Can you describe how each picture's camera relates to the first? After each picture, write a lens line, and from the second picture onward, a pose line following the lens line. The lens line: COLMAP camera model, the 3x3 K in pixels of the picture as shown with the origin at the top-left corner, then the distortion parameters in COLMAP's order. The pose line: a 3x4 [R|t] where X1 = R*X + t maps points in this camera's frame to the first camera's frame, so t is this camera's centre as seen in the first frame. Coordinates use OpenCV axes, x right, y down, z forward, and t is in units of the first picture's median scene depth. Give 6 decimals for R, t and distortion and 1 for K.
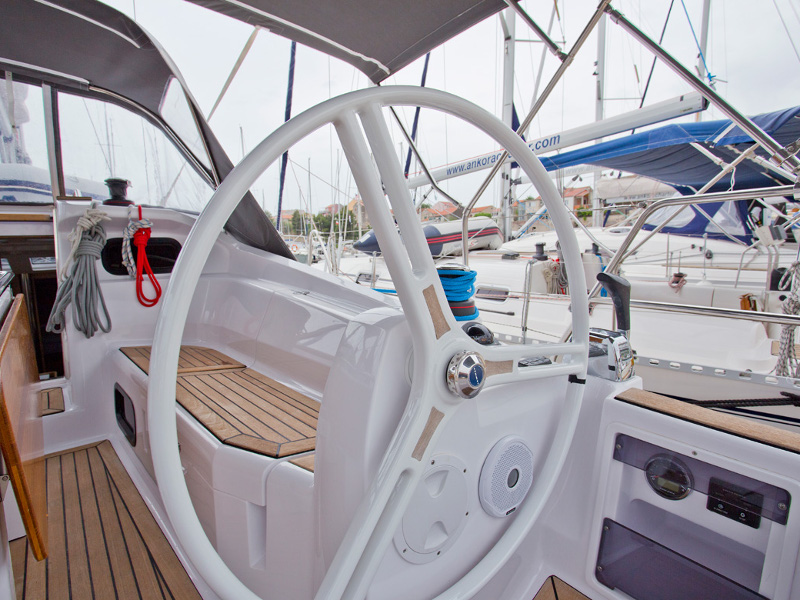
lens RADIAL K [[448.1, 0, 400.0], [0, 448.1, 300.0], [0, 0, 1]] dist [-0.067618, 0.024803]
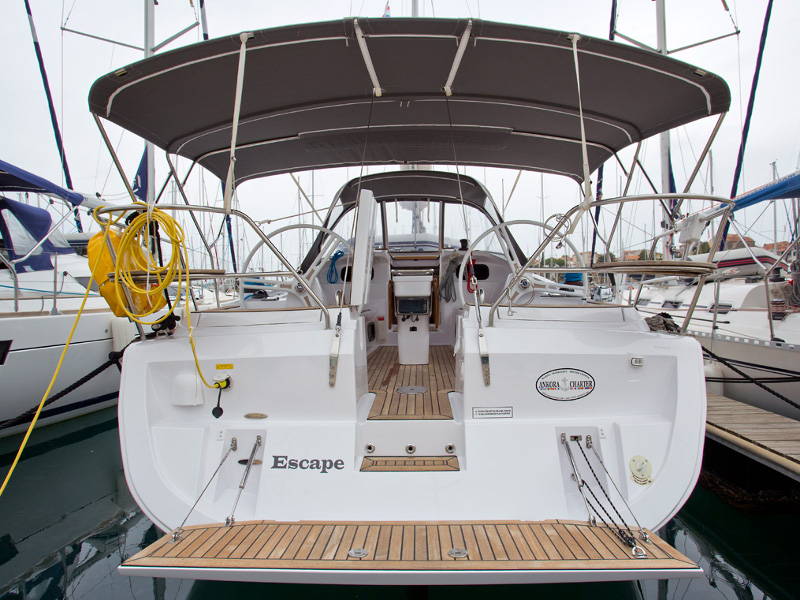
lens RADIAL K [[448.1, 0, 400.0], [0, 448.1, 300.0], [0, 0, 1]] dist [-0.067618, 0.024803]
pose [[0.745634, 0.024819, -0.665894, 0.714165], [-0.090219, 0.993865, -0.063980, 0.235151], [0.660220, 0.107781, 0.743298, -0.995985]]
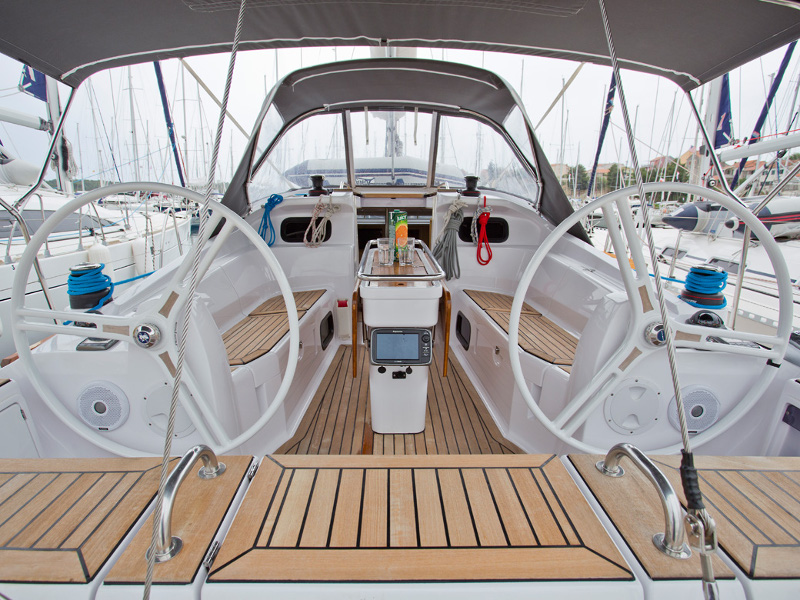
lens RADIAL K [[443.2, 0, 388.5], [0, 443.2, 304.5], [0, 0, 1]] dist [-0.077637, 0.041137]
pose [[0.774008, 0.166709, -0.610835, 0.122759], [-0.098503, 0.984674, 0.143921, -0.037403], [0.625466, -0.051227, 0.778568, -0.384015]]
